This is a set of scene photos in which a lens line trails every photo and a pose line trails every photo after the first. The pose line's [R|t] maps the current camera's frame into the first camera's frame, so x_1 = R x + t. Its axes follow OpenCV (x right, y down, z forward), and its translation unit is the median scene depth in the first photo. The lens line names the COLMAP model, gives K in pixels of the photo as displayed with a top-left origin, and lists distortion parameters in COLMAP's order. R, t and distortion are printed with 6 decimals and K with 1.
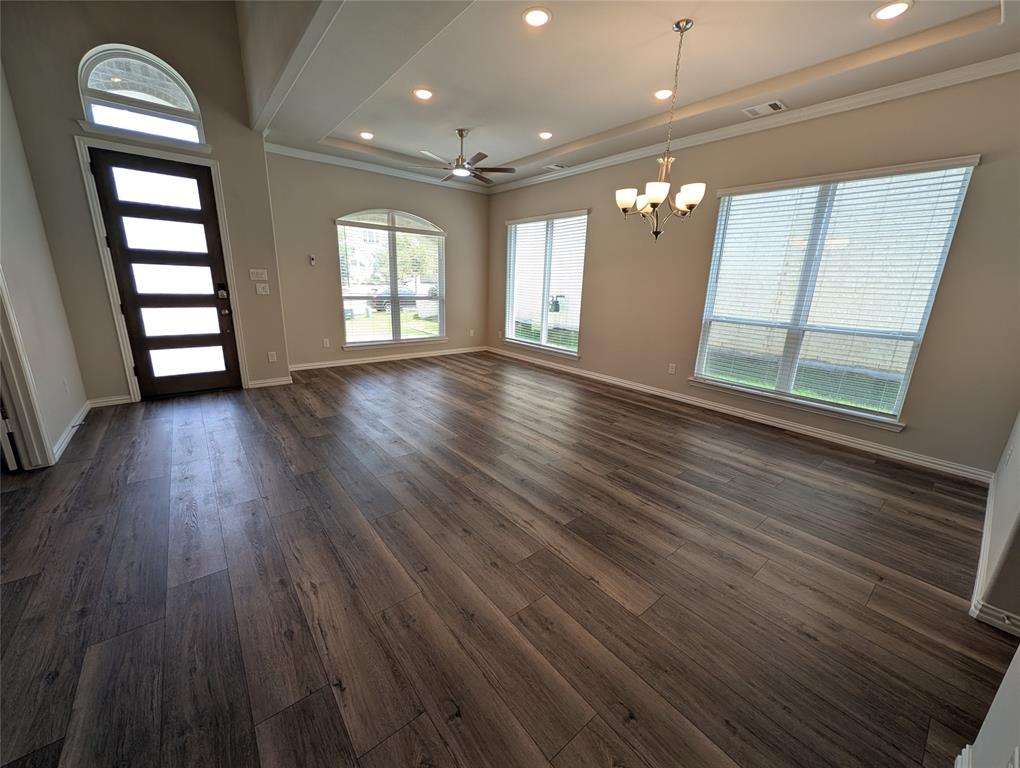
lens RADIAL K [[393.5, 0, 509.3], [0, 393.5, 384.0], [0, 0, 1]] dist [0.003422, 0.000199]
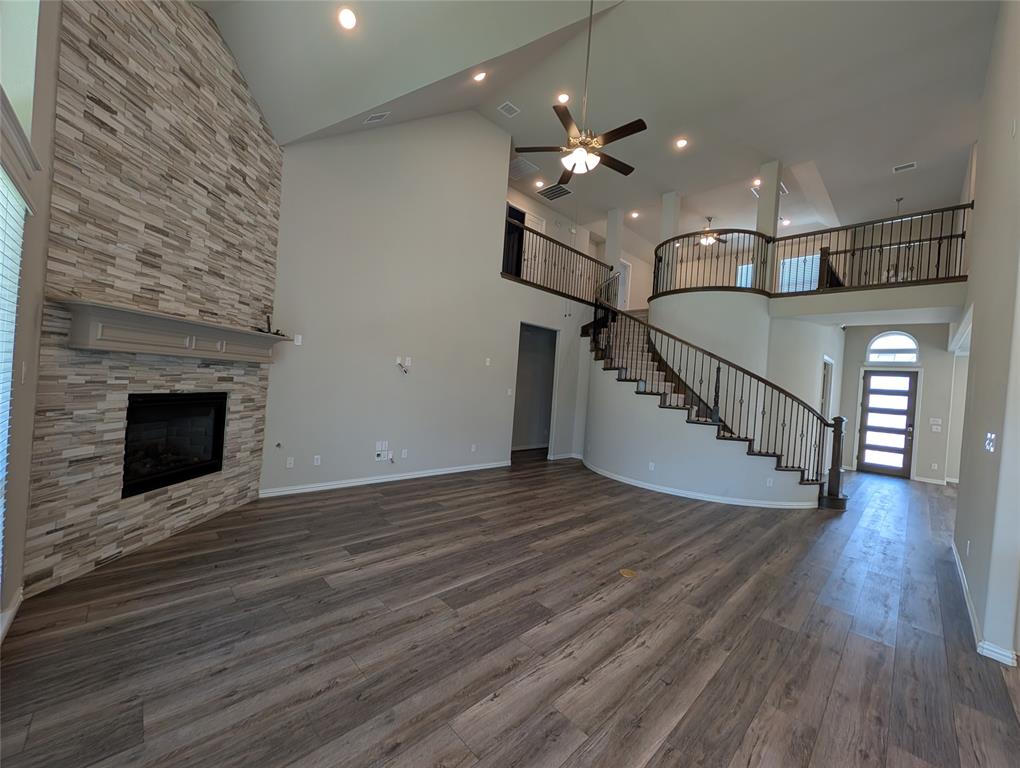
lens RADIAL K [[393.5, 0, 510.5], [0, 393.5, 383.5], [0, 0, 1]] dist [0.003422, 0.000199]
pose [[0.088074, -0.024813, -0.995805, 1.210501], [-0.321322, 0.945542, -0.051980, 0.340009], [0.942866, 0.324552, 0.075304, -1.254857]]
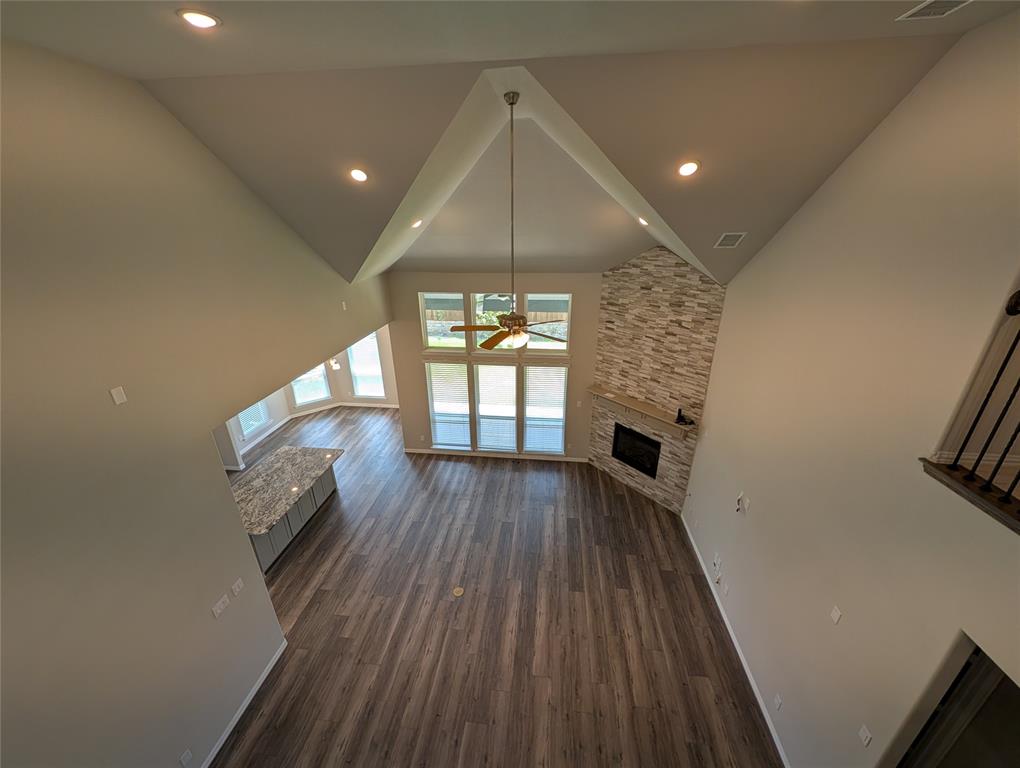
lens RADIAL K [[393.5, 0, 508.2], [0, 393.5, 384.6], [0, 0, 1]] dist [0.003422, 0.000199]
pose [[-0.696563, -0.297091, 0.653098, -0.402972], [0.172608, 0.814129, 0.554438, -0.742471], [-0.696425, 0.498930, -0.515811, -0.607424]]
